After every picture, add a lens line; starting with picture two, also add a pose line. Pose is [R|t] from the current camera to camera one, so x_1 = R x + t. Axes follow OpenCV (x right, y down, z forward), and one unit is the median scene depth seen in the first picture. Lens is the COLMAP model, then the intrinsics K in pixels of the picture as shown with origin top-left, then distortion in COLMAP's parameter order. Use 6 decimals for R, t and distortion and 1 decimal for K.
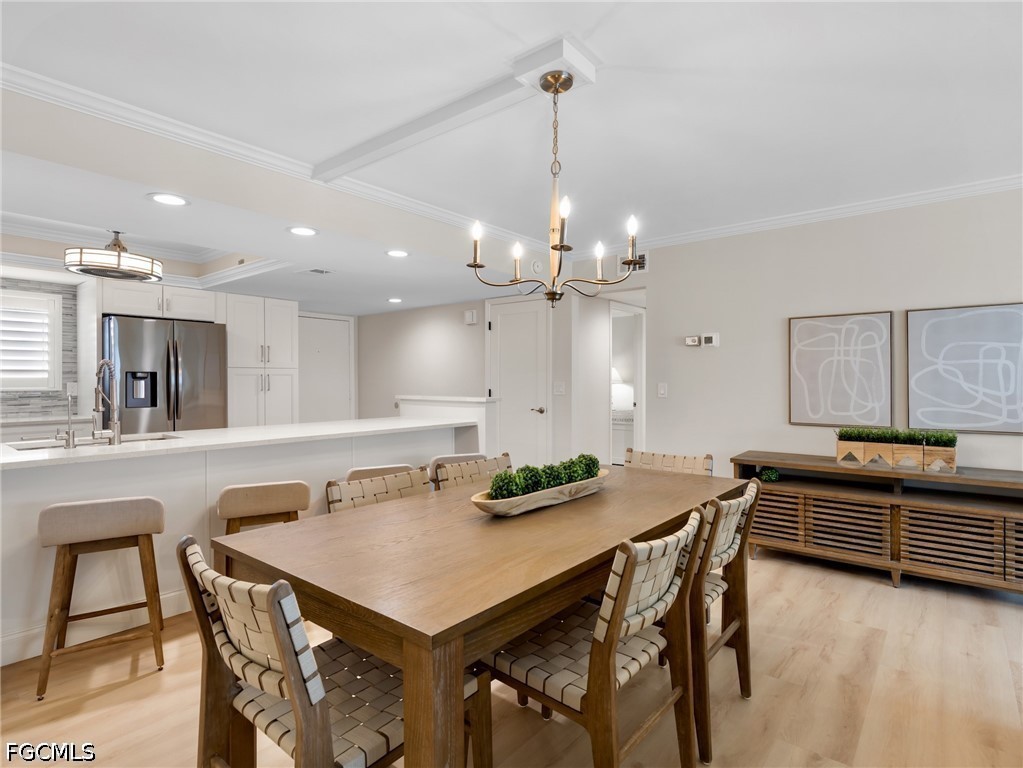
lens RADIAL K [[534.0, 0, 517.5], [0, 534.0, 380.7], [0, 0, 1]] dist [-0.001205, -0.001603]
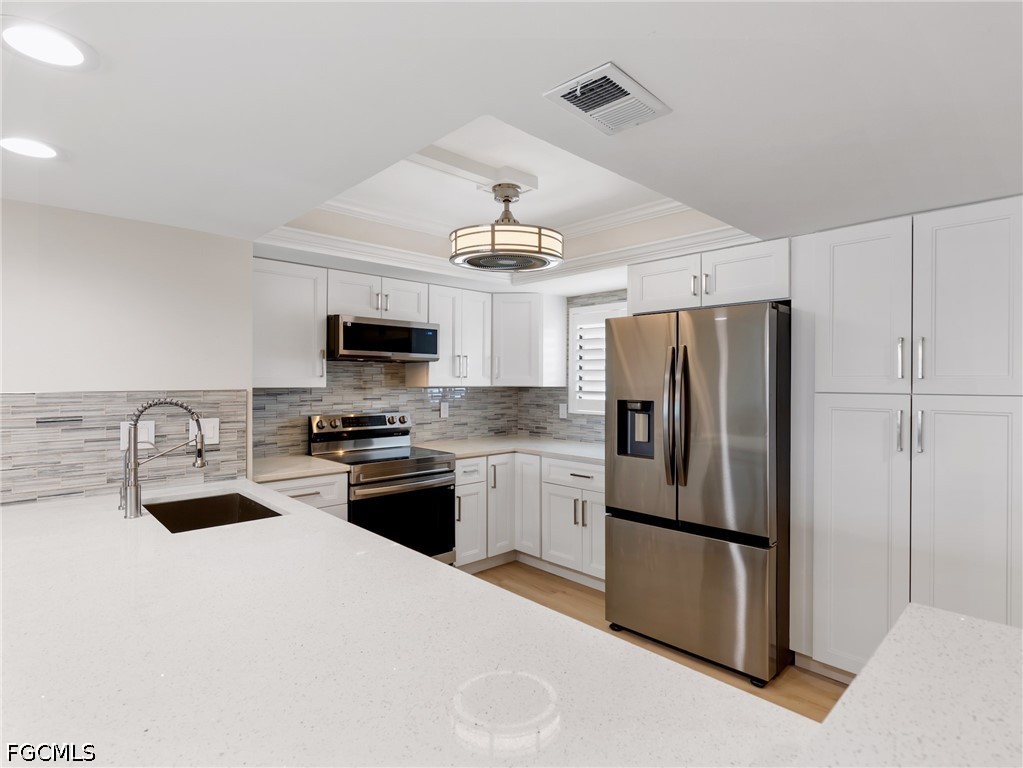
lens RADIAL K [[534.0, 0, 517.5], [0, 534.0, 380.7], [0, 0, 1]] dist [-0.001205, -0.001603]
pose [[-0.129212, 0.000723, -0.991617, -0.058268], [-0.005200, 0.999985, 0.001406, -0.039802], [0.991603, 0.005339, -0.129206, 0.929696]]
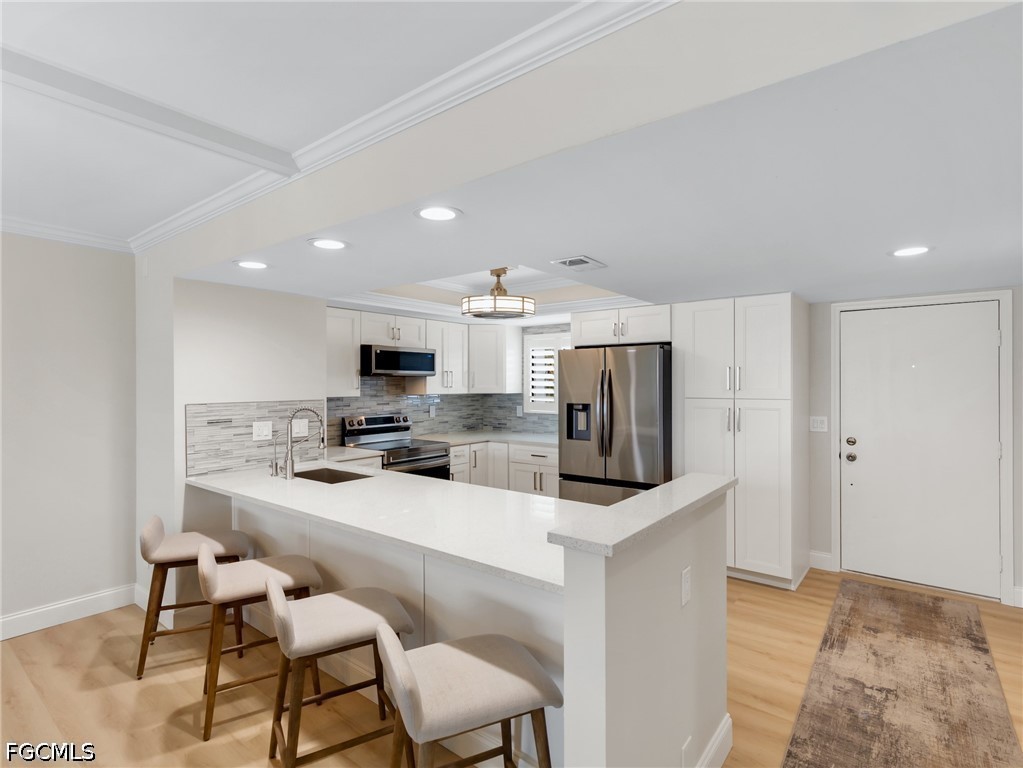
lens RADIAL K [[516.6, 0, 518.4], [0, 516.6, 383.9], [0, 0, 1]] dist [0.008606, -0.001816]
pose [[0.019161, 0.004233, -0.999807, 0.238358], [-0.000033, 0.999991, 0.004233, -0.056082], [0.999816, -0.000048, 0.019161, 0.859019]]
